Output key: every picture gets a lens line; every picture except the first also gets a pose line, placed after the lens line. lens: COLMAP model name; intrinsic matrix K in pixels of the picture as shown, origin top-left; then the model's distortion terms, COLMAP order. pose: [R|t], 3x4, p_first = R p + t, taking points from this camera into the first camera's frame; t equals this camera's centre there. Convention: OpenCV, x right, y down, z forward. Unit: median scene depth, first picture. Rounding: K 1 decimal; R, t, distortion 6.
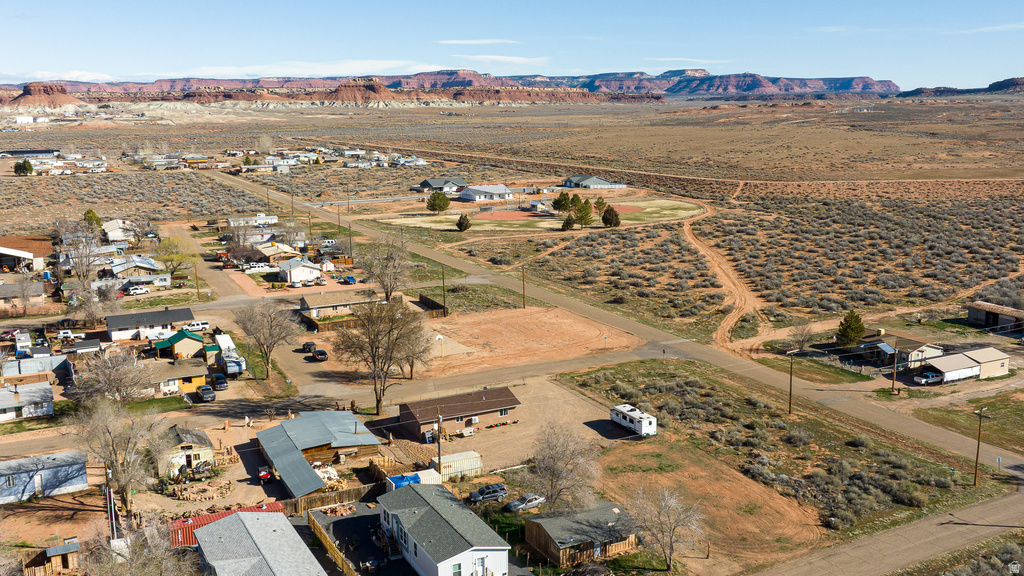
lens RADIAL K [[961.2, 0, 536.8], [0, 961.2, 289.3], [0, 0, 1]] dist [-0.016135, -0.013321]
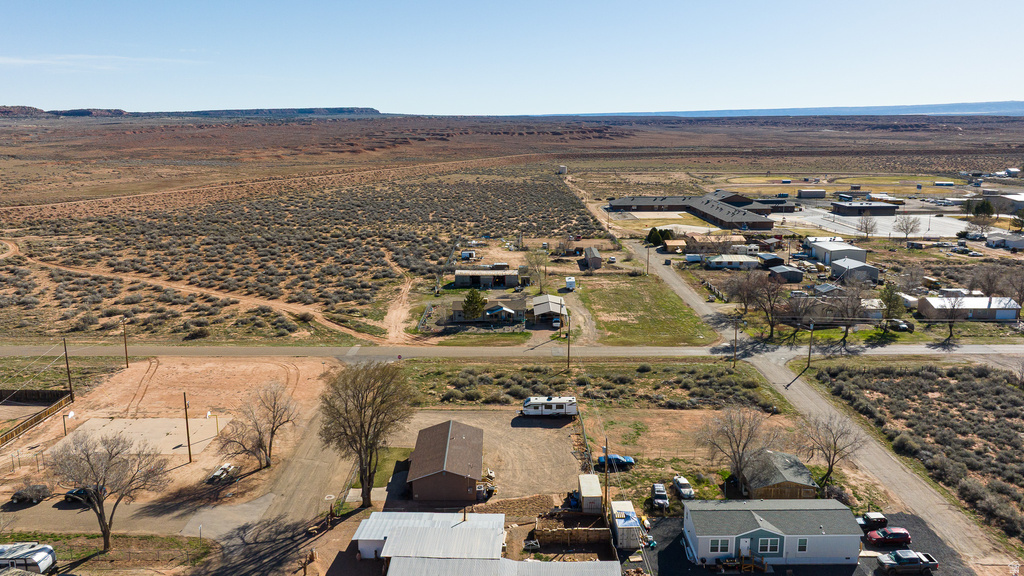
lens RADIAL K [[749.0, 0, 512.0], [0, 749.0, 288.0], [0, 0, 1]] dist [-0.024660, 0.002572]
pose [[0.478843, -0.182428, 0.858737, -0.202593], [0.169112, 0.979019, 0.113681, -0.033462], [-0.861458, 0.090787, 0.499647, 0.184342]]
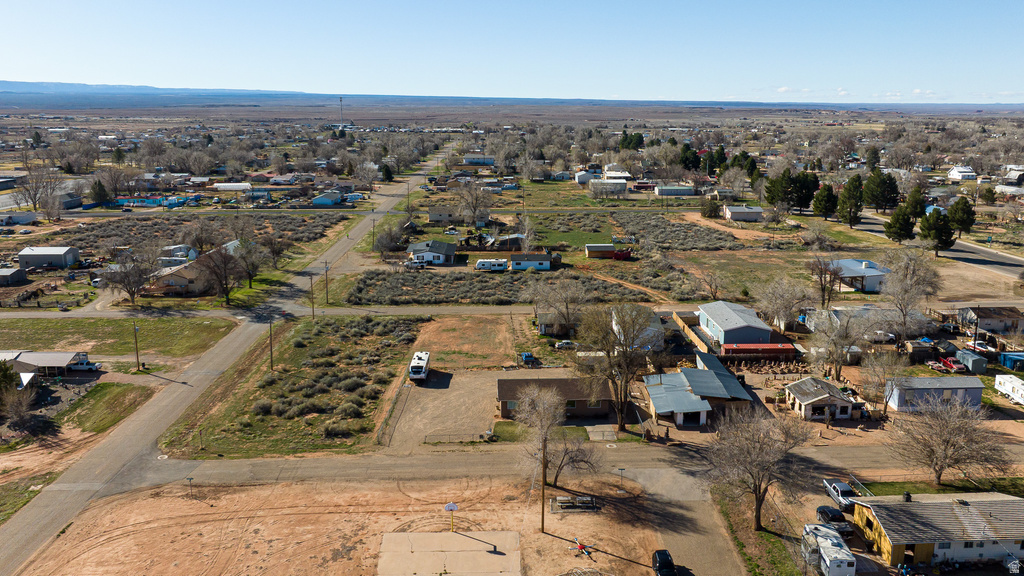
lens RADIAL K [[812.2, 0, 512.0], [0, 812.2, 288.0], [0, 0, 1]] dist [-0.017409, -0.006630]
pose [[-0.886786, -0.096569, 0.451979, -0.132702], [0.091223, 0.922119, 0.376000, -0.094835], [-0.453088, 0.374662, -0.808913, 0.530489]]
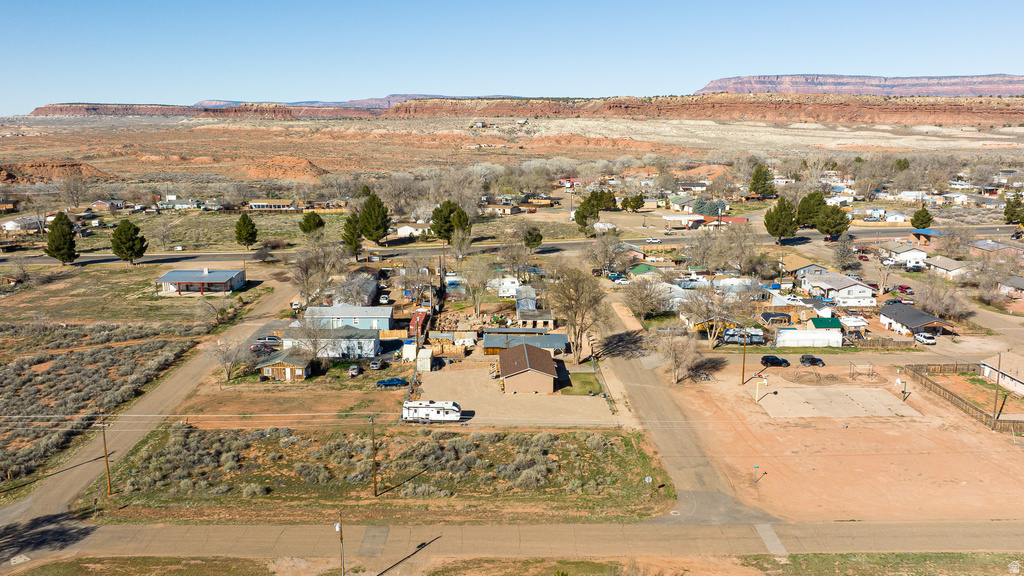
lens RADIAL K [[878.9, 0, 479.2], [0, 878.9, 288.0], [0, 0, 1]] dist [-0.006492, -0.006535]
pose [[-0.497530, 0.173458, -0.849927, 0.268621], [-0.153373, 0.946776, 0.283005, -0.083793], [0.853780, 0.271159, -0.444446, 0.447792]]
